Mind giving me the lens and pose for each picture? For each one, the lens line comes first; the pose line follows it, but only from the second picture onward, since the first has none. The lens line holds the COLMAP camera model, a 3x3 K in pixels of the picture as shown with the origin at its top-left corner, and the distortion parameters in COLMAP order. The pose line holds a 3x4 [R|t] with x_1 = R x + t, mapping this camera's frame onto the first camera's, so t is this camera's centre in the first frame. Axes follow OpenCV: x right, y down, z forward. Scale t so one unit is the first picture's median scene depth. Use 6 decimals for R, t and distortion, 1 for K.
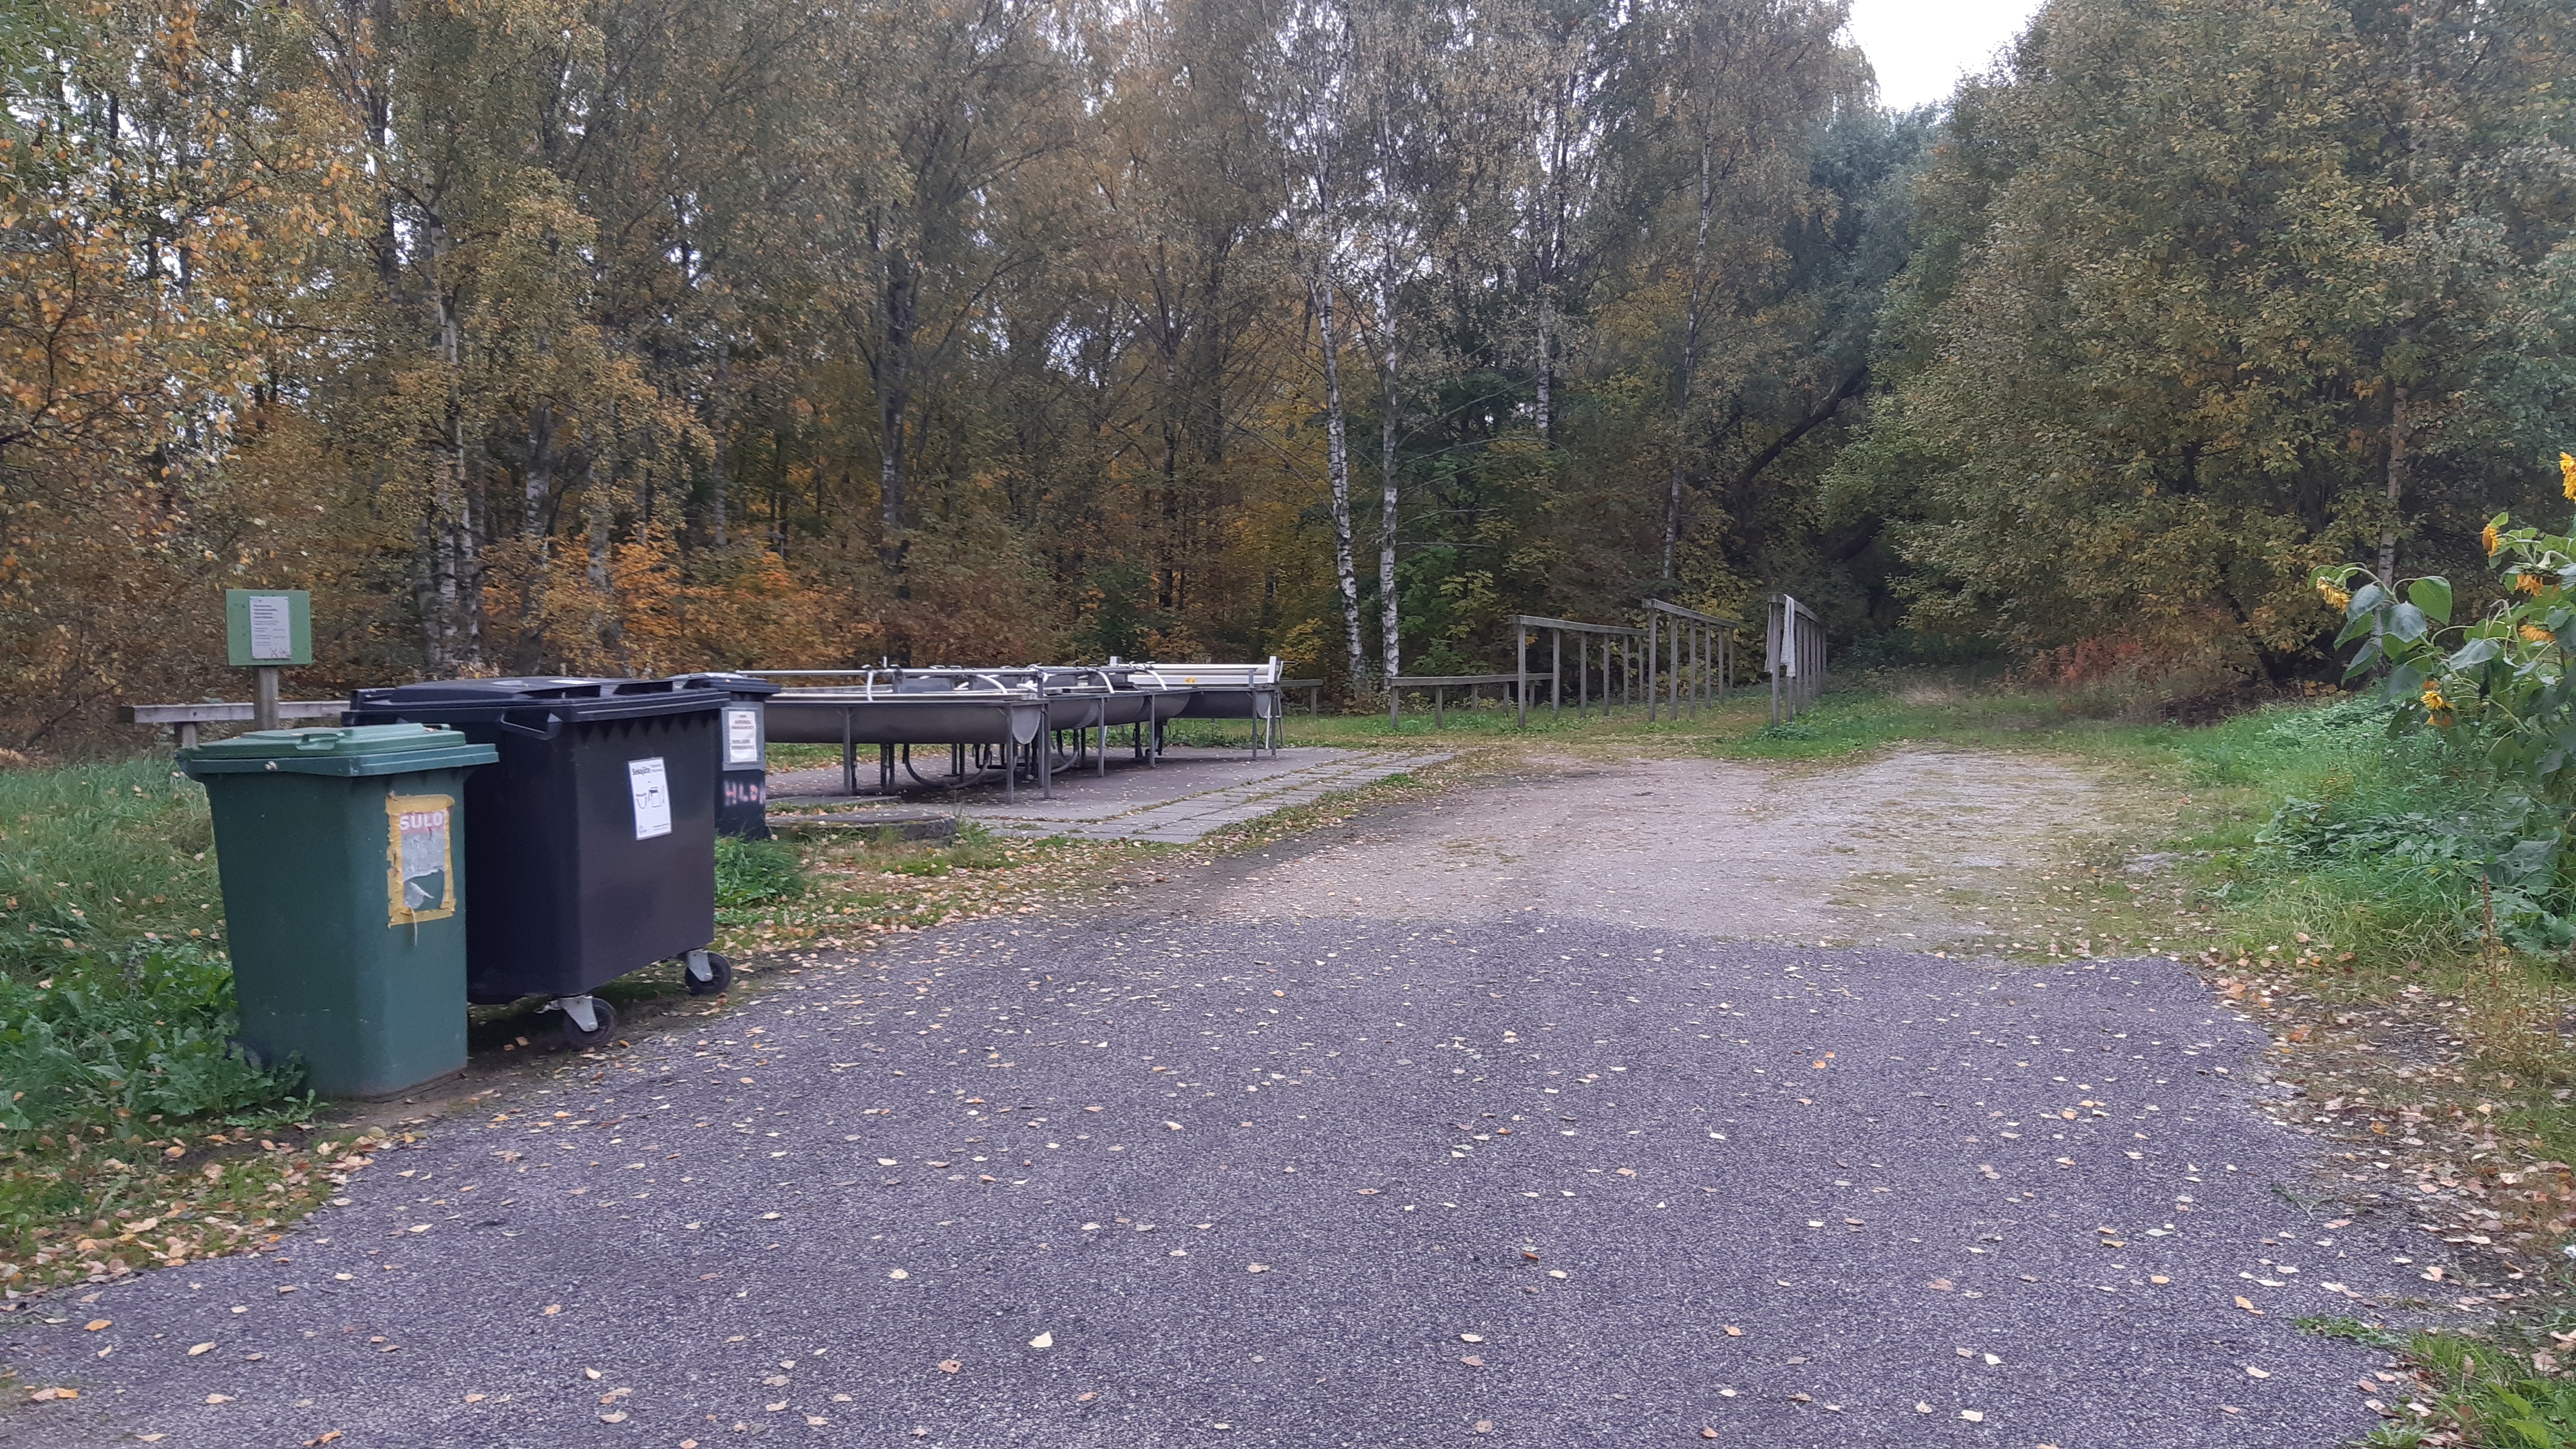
lens RADIAL K [[1974.3, 0, 1288.0], [0, 1974.3, 724.5], [0, 0, 1]] dist [0.058593, -0.119952]
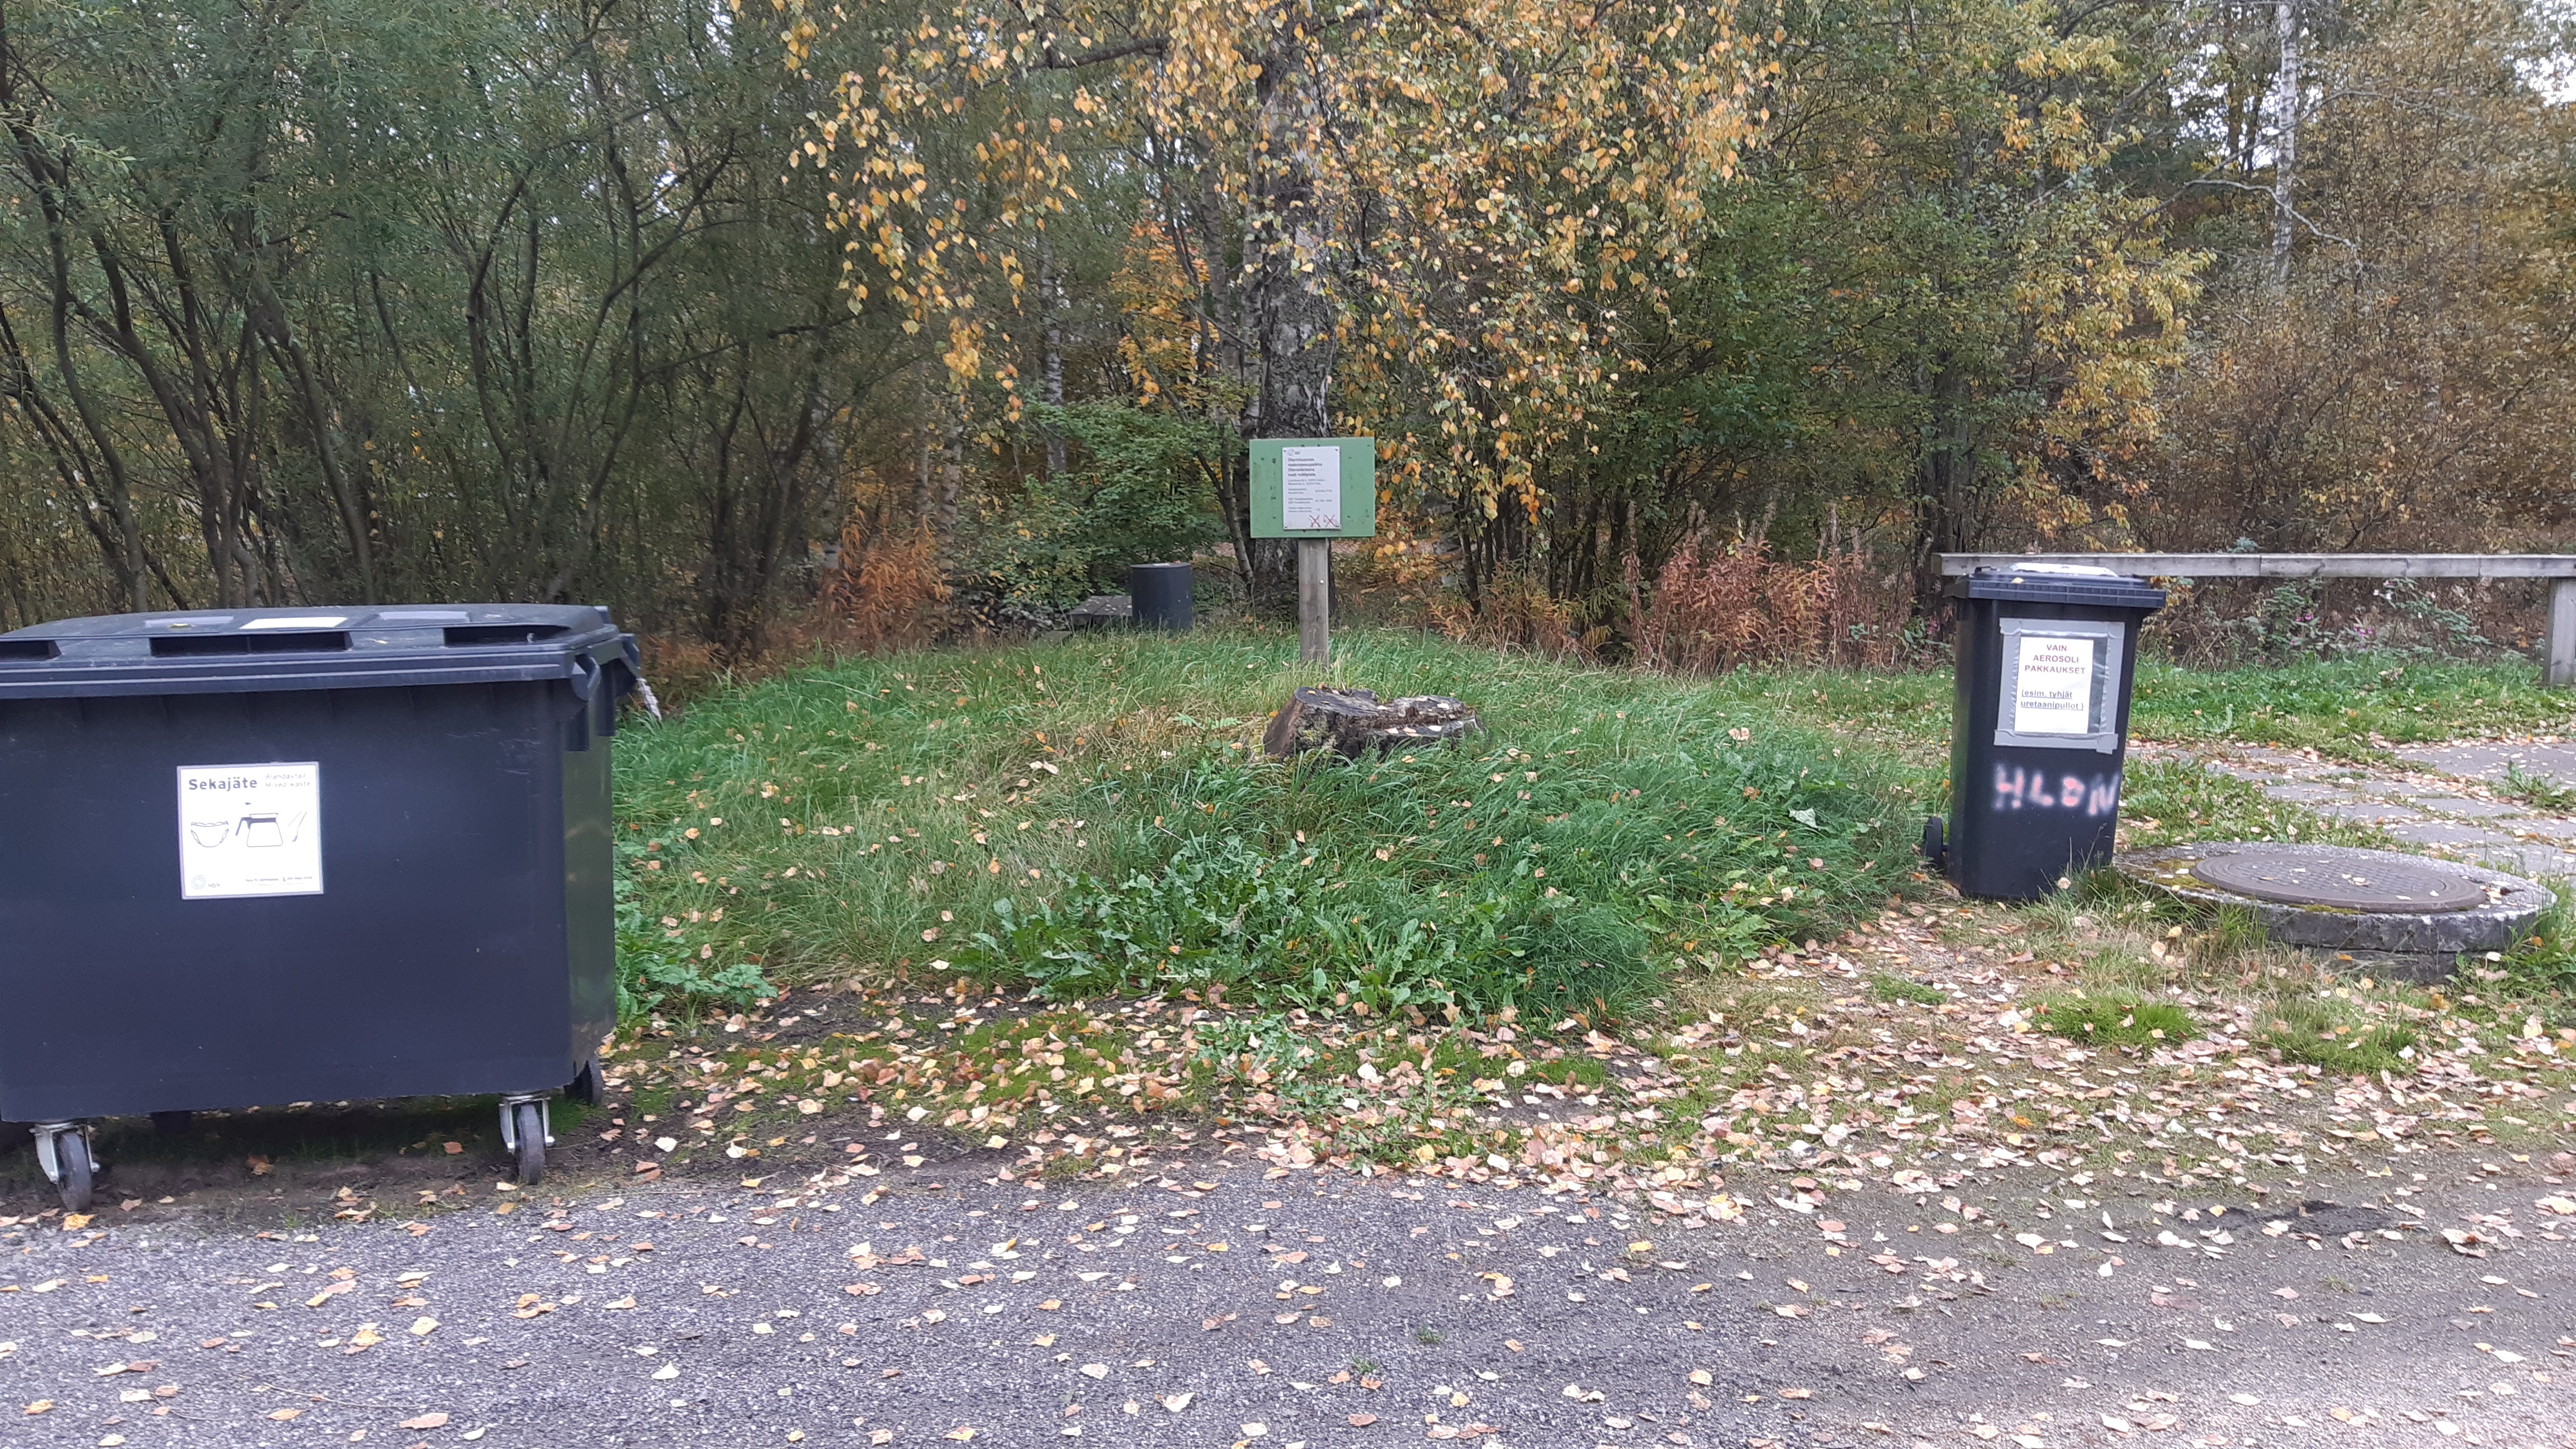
lens RADIAL K [[1974.3, 0, 1288.0], [0, 1974.3, 724.5], [0, 0, 1]] dist [0.058593, -0.119952]
pose [[0.267749, 0.131208, -0.954513, 0.041781], [-0.033791, 0.991353, 0.126794, -0.010096], [0.962896, -0.001695, 0.269867, 0.144847]]
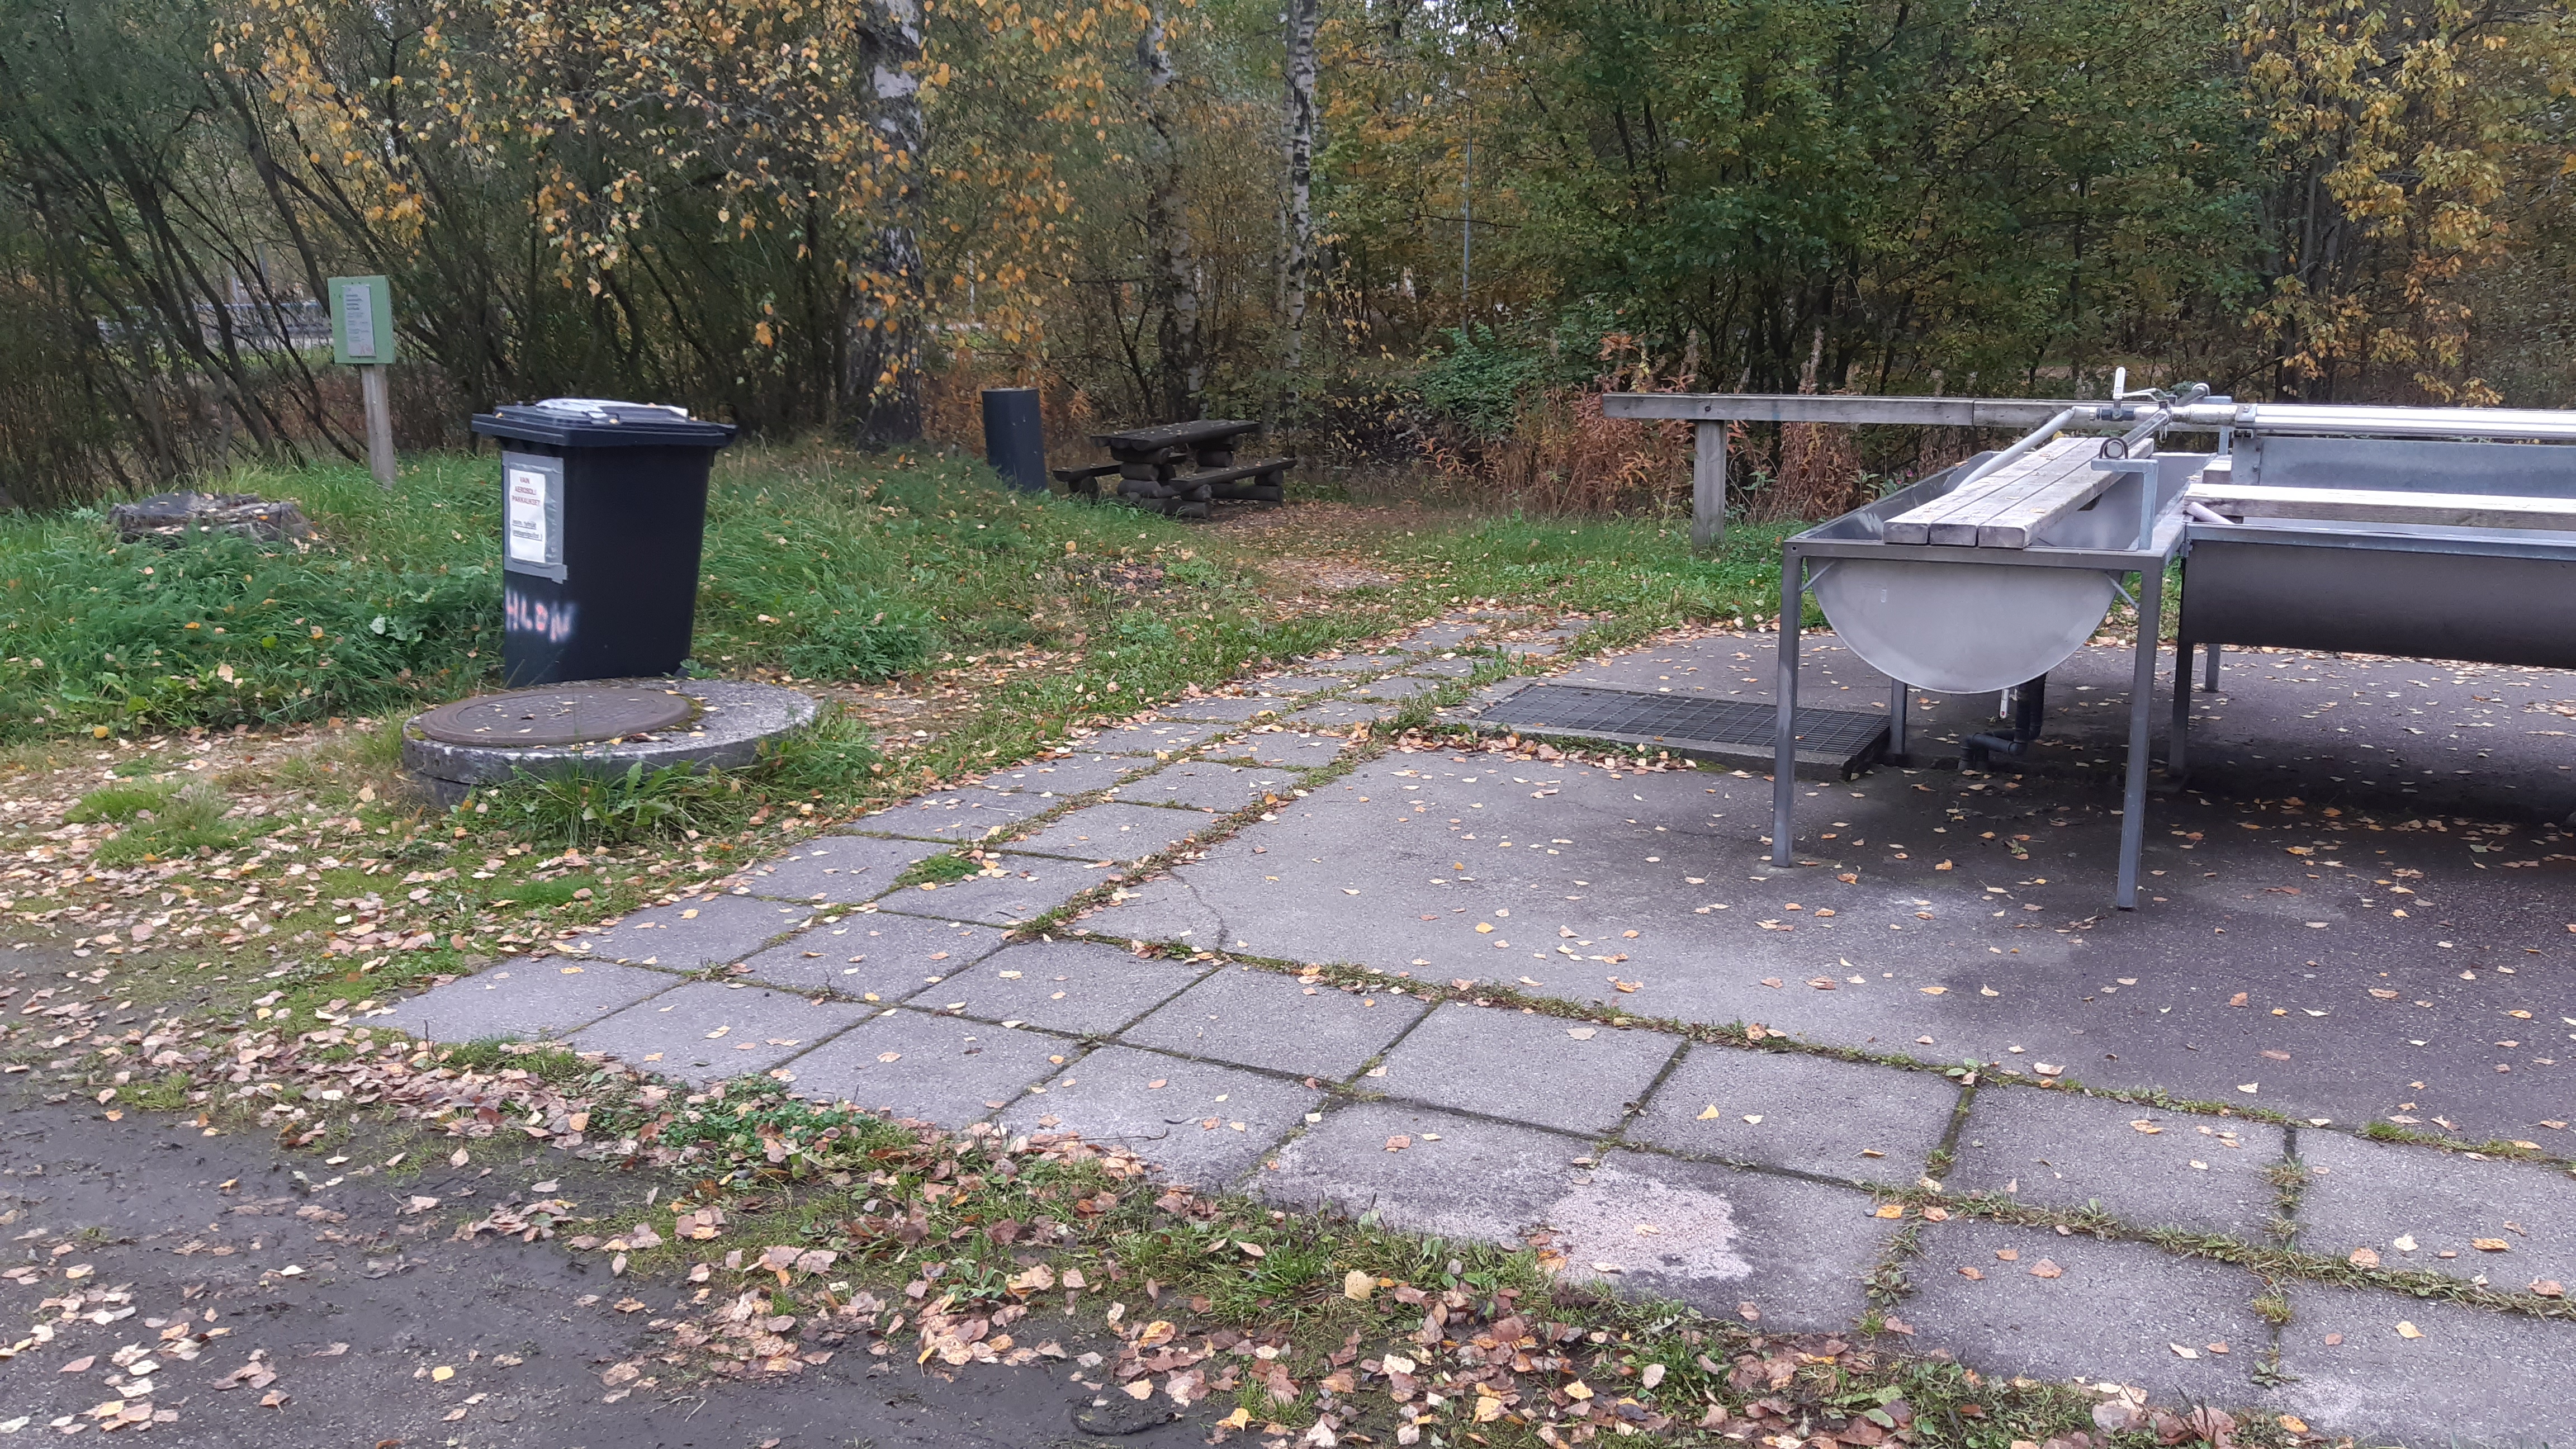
lens RADIAL K [[1974.3, 0, 1288.0], [0, 1974.3, 724.5], [0, 0, 1]] dist [0.058593, -0.119952]
pose [[-0.173140, 0.222427, -0.959452, 0.055870], [-0.030032, 0.972520, 0.230876, -0.016631], [0.984439, 0.068788, -0.161702, 0.291923]]
